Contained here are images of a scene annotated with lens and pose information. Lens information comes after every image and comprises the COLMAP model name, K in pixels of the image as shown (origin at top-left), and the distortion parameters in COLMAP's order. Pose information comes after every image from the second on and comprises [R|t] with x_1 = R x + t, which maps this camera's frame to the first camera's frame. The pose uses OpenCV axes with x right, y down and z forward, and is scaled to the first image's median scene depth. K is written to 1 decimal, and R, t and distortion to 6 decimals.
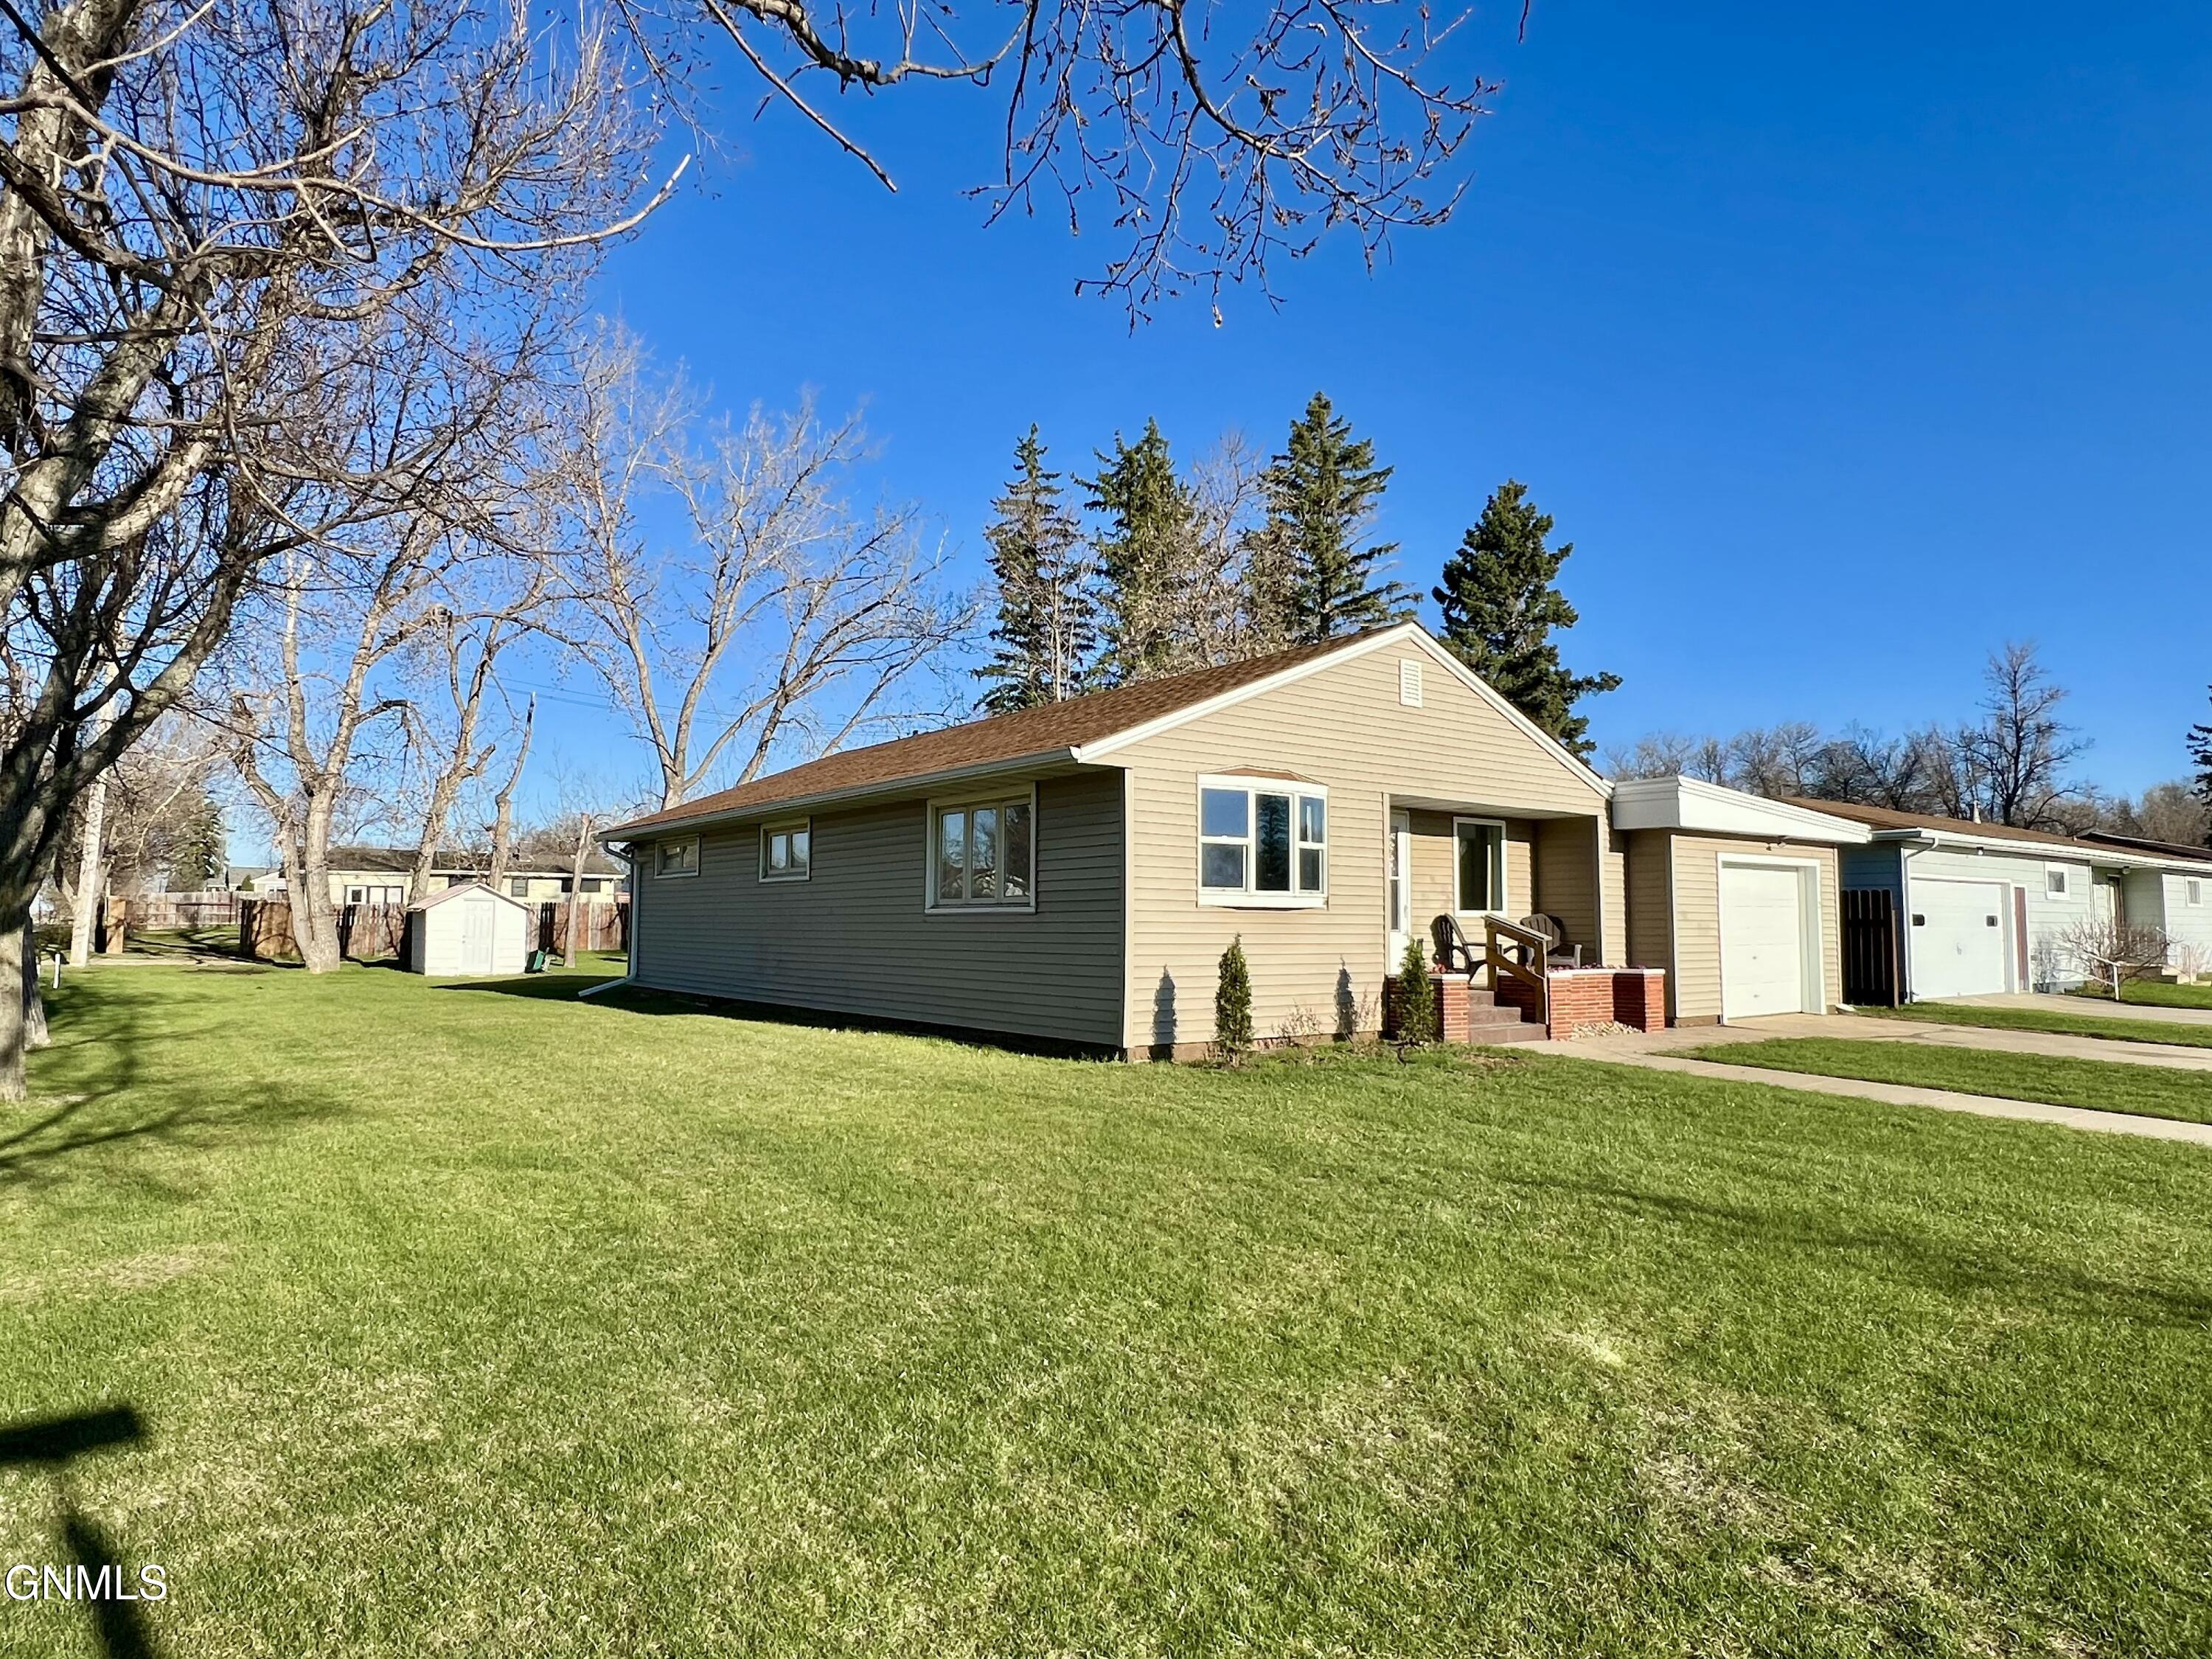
lens RADIAL K [[1284.5, 0, 1097.9], [0, 1284.5, 830.5], [0, 0, 1]] dist [0.002292, -0.000457]
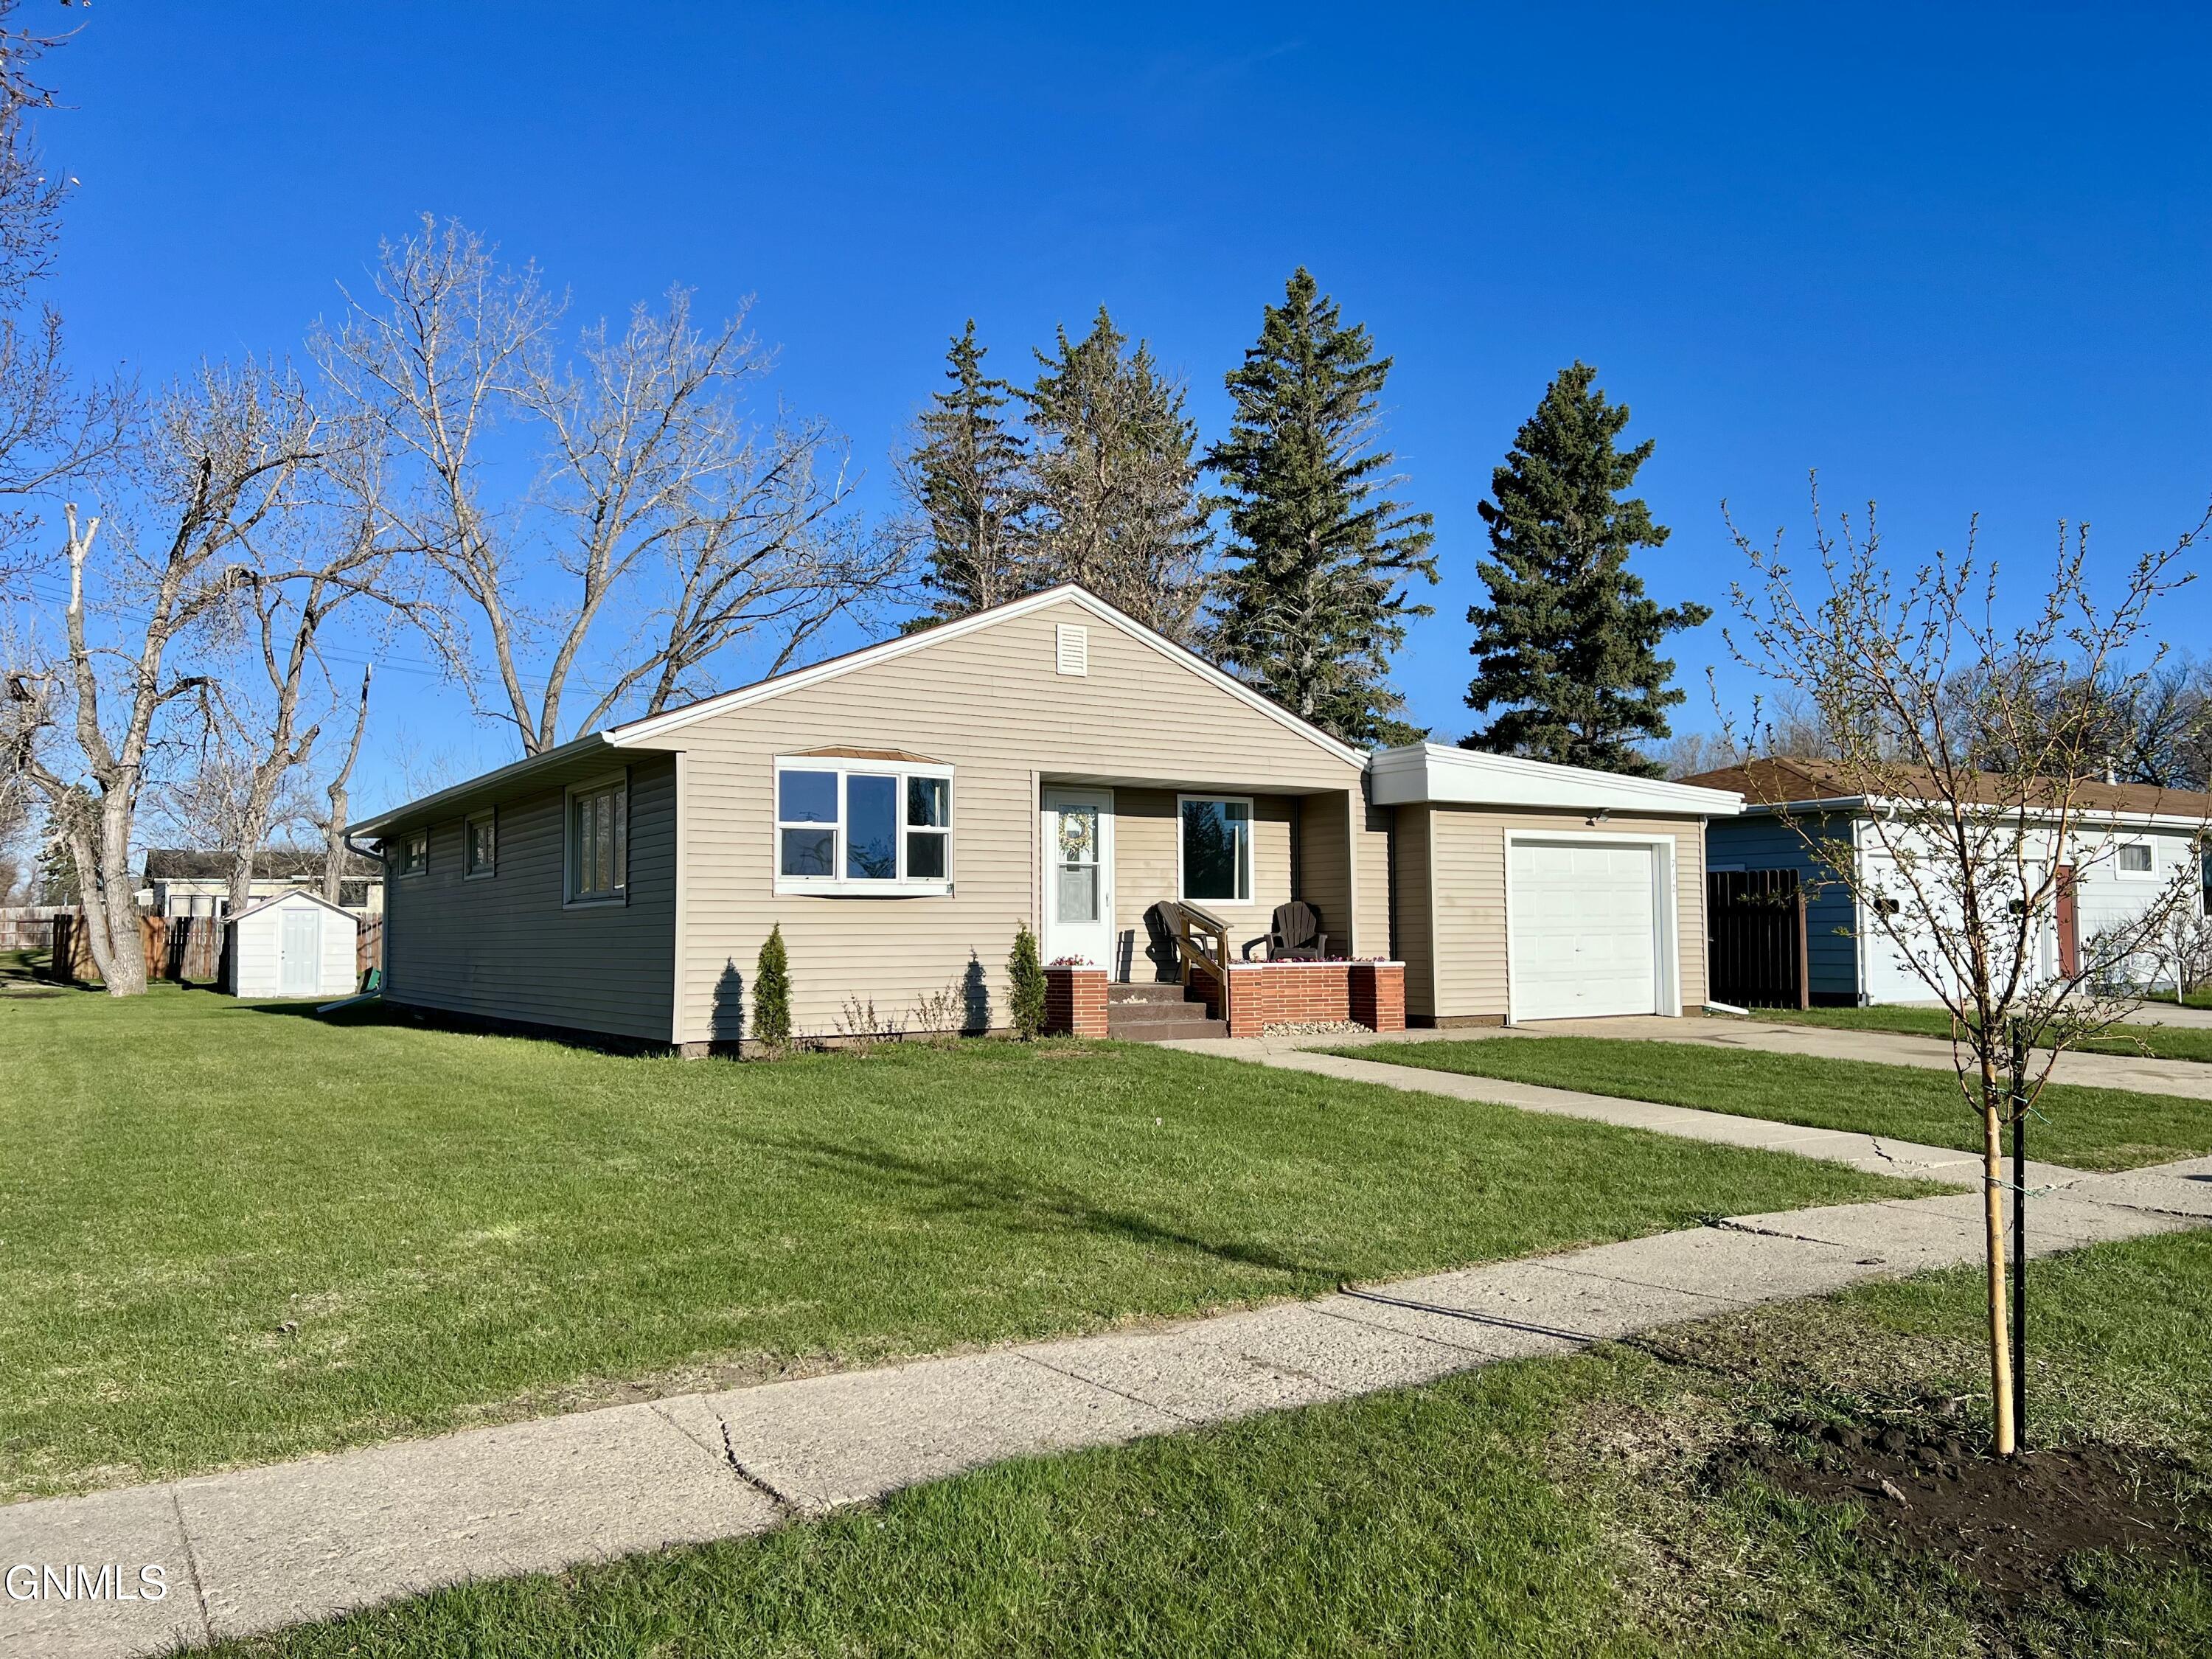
lens RADIAL K [[1653.3, 0, 1106.0], [0, 1653.3, 829.5], [0, 0, 1]] dist [0.085218, -0.079651]
pose [[0.996575, -0.017487, -0.080818, 0.145956], [0.018225, 0.999799, 0.008400, 0.001544], [0.080654, -0.009845, 0.996694, -0.070548]]
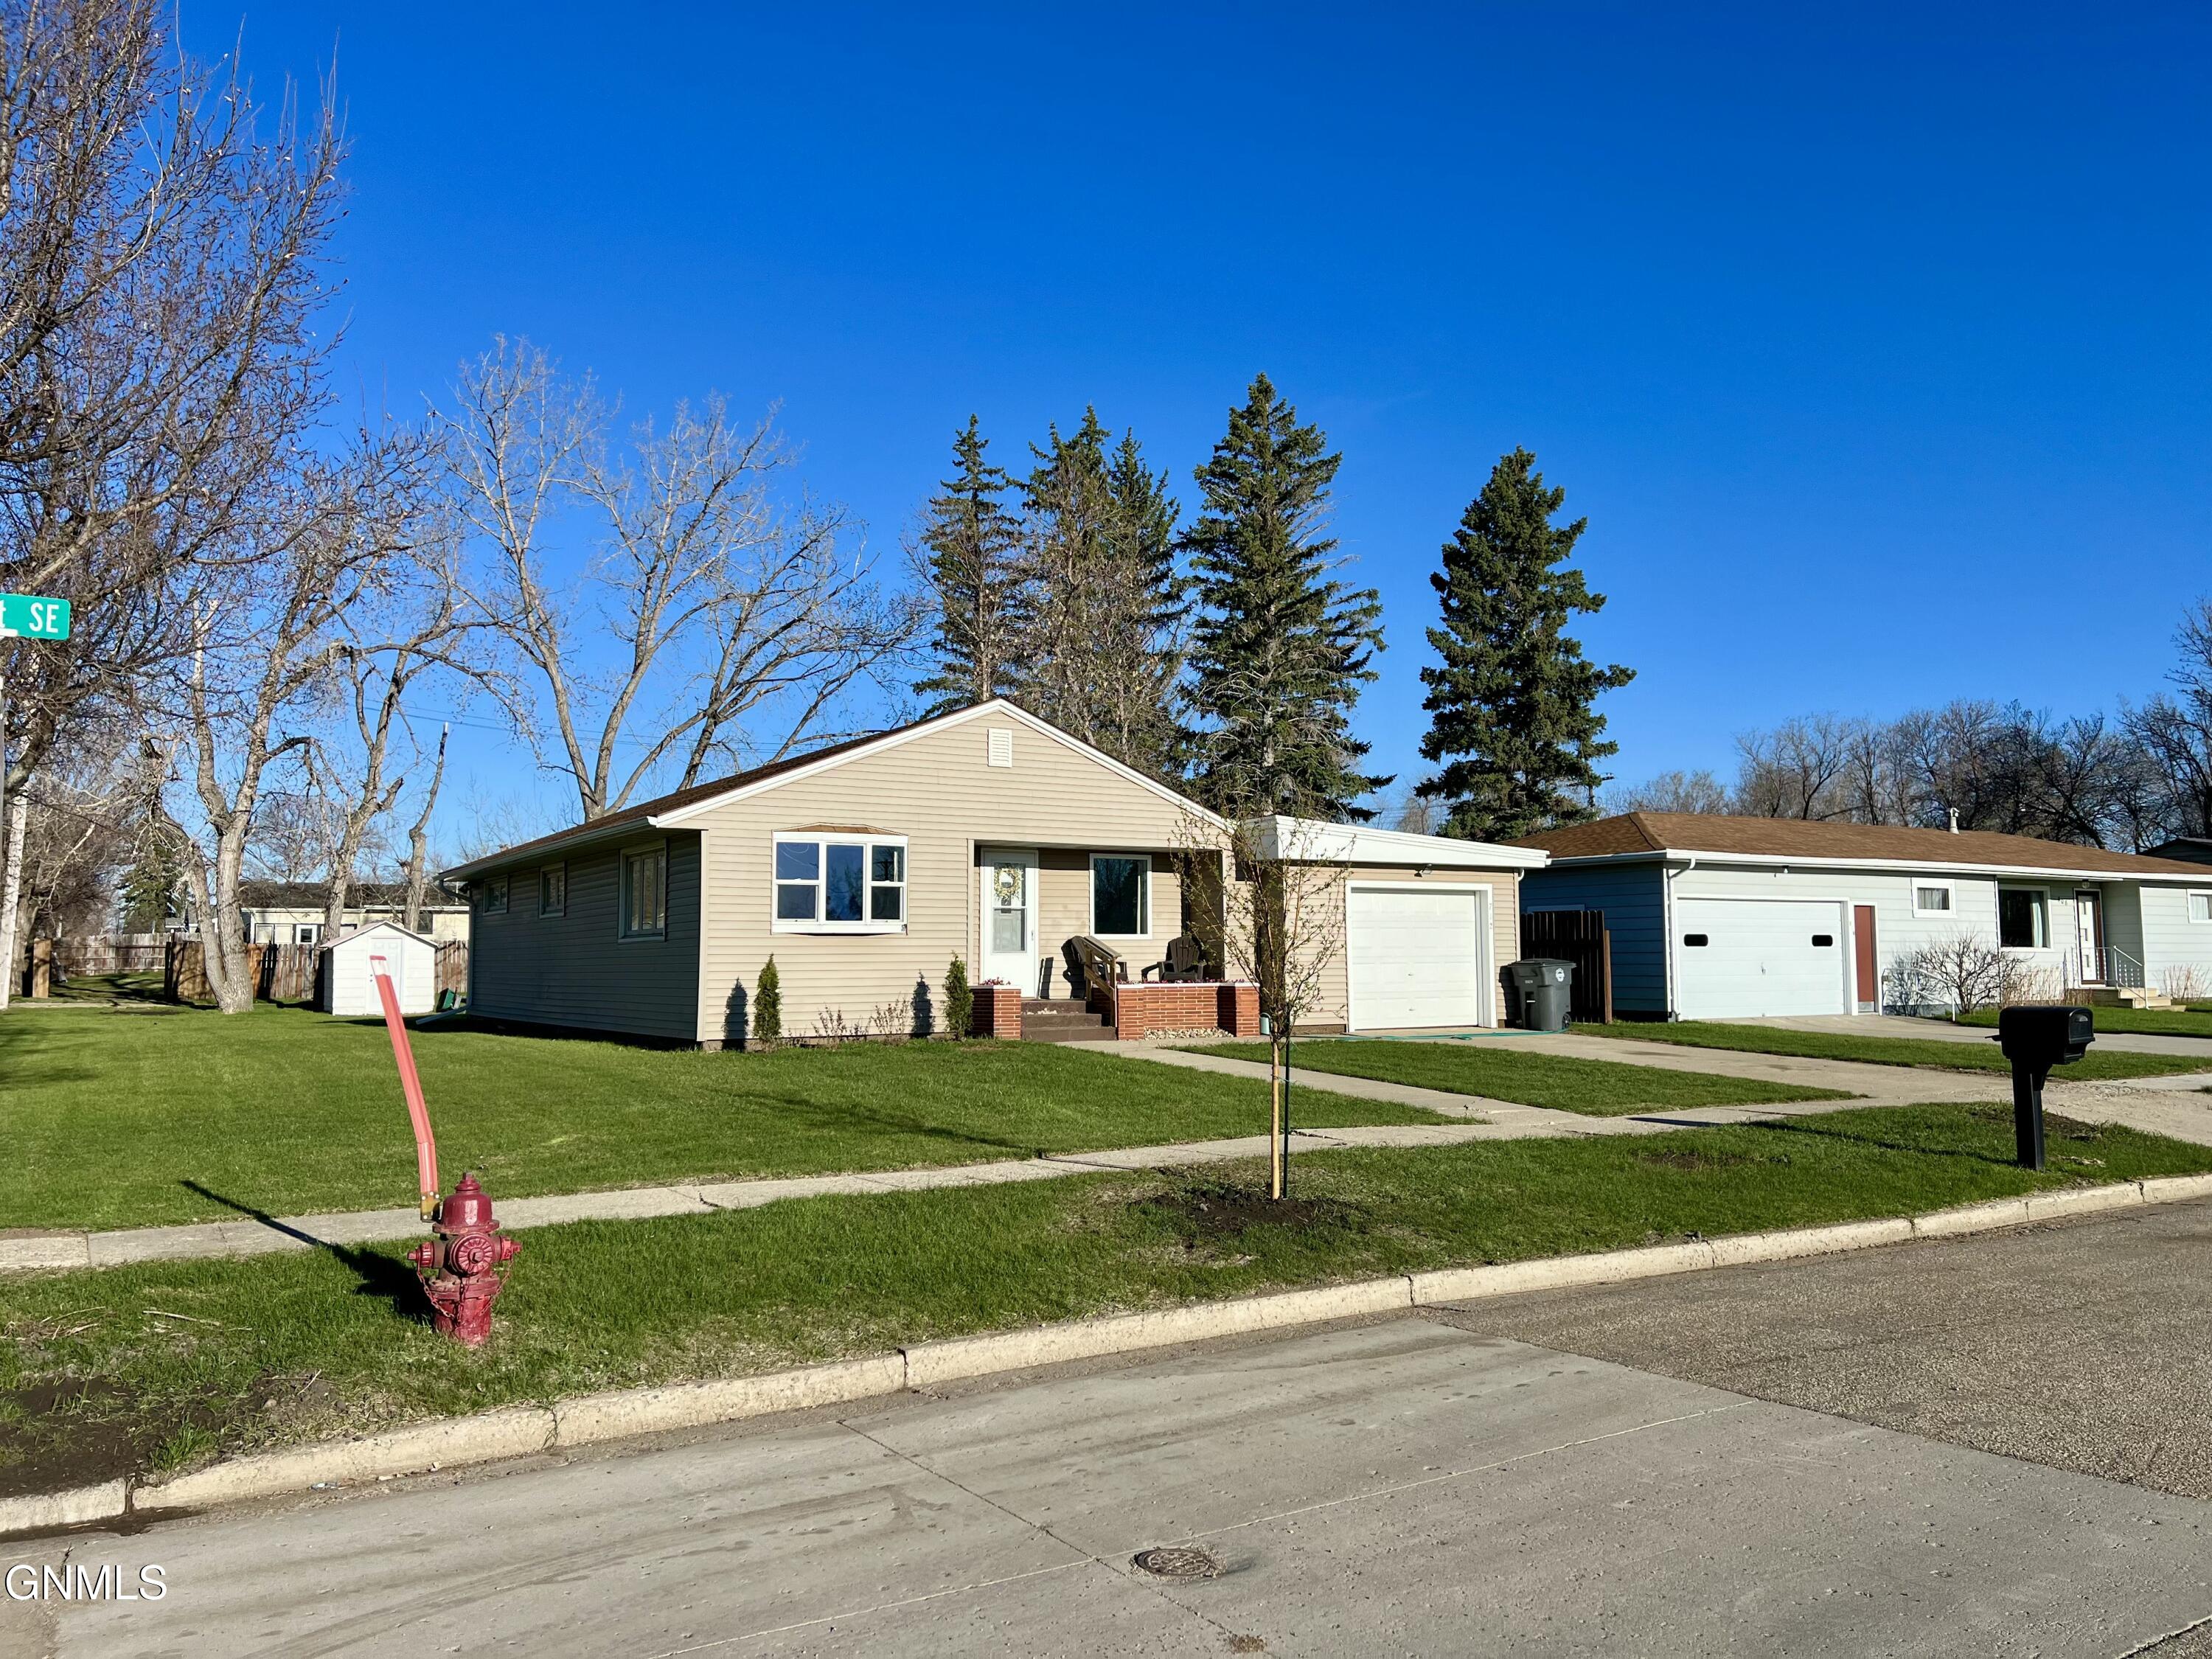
lens RADIAL K [[1643.8, 0, 1109.1], [0, 1643.8, 836.9], [0, 0, 1]] dist [0.117835, -0.148433]
pose [[0.994443, -0.017962, -0.103729, 0.205034], [0.017749, 0.999838, -0.002973, -0.009604], [0.103765, 0.001115, 0.994601, -0.218535]]
